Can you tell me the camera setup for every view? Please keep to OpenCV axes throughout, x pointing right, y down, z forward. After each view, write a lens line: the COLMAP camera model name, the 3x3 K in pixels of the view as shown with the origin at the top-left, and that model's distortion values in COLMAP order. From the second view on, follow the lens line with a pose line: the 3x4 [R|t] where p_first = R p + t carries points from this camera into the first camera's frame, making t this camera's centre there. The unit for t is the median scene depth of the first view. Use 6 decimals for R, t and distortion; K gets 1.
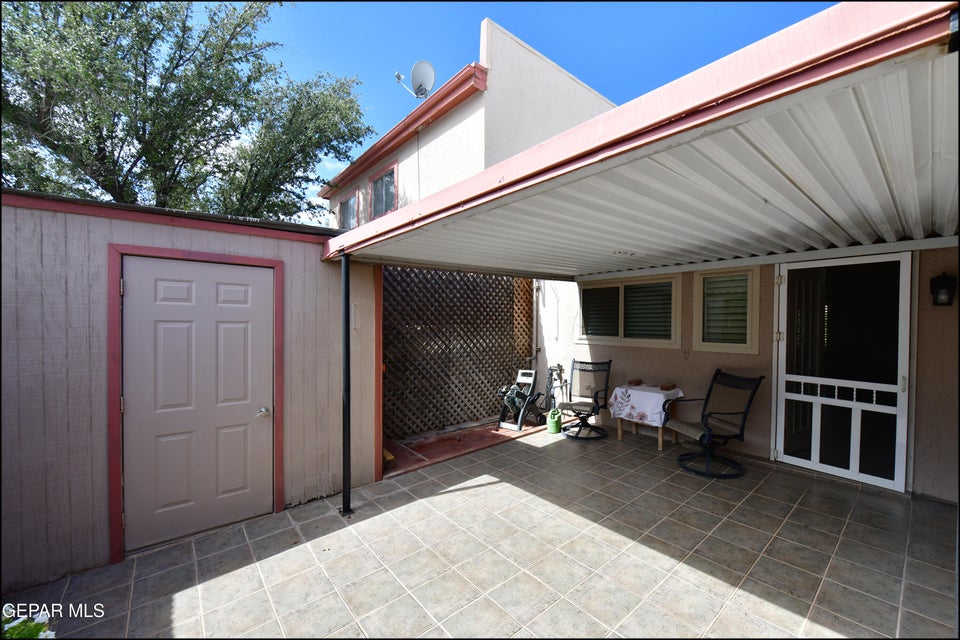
lens RADIAL K [[381.1, 0, 479.6], [0, 381.1, 322.7], [0, 0, 1]] dist [-0.009649, -0.000202]
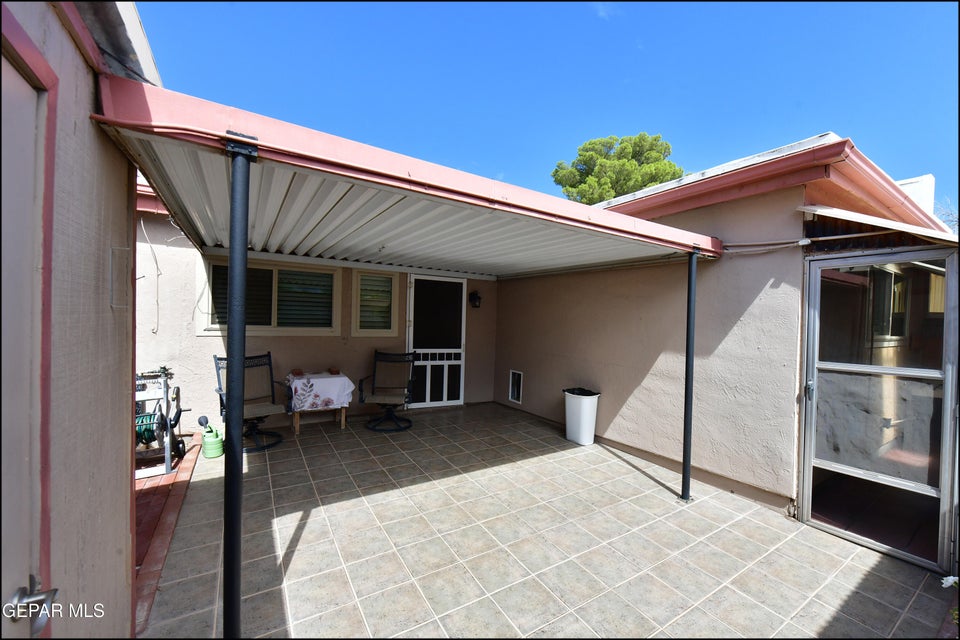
lens RADIAL K [[381.1, 0, 498.0], [0, 381.1, 322.2], [0, 0, 1]] dist [-0.009649, -0.000202]
pose [[0.110568, -0.002328, 0.993866, -0.656076], [-0.022591, 0.999733, 0.004855, 0.016819], [-0.993612, -0.022990, 0.110486, 0.522098]]
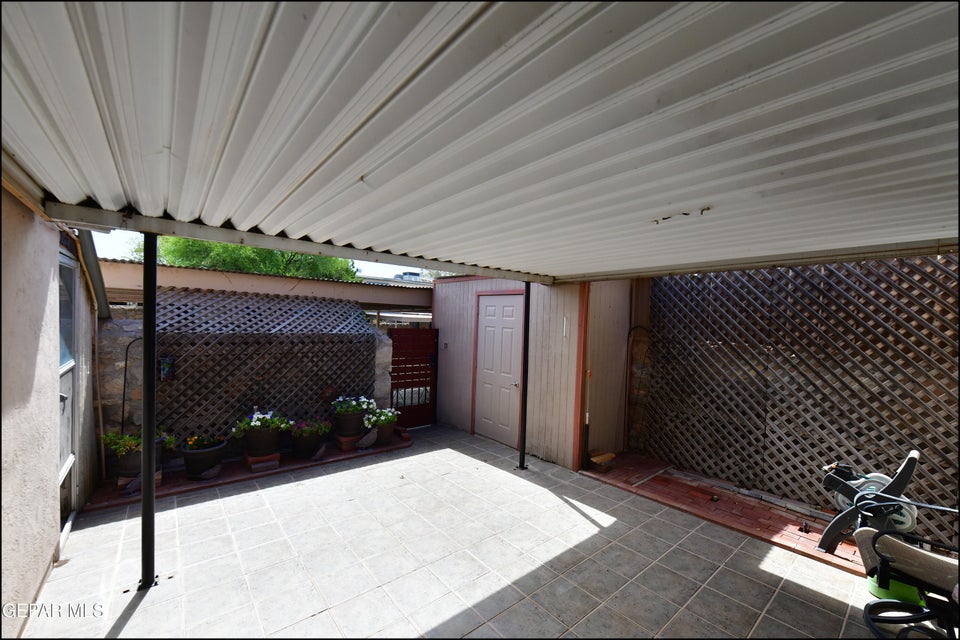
lens RADIAL K [[381.1, 0, 501.1], [0, 381.1, 331.4], [0, 0, 1]] dist [-0.009649, -0.000202]
pose [[0.031490, 0.030831, -0.999028, 0.853642], [-0.038172, 0.998832, 0.029621, -0.031214], [0.998775, 0.037202, 0.032630, 0.718347]]
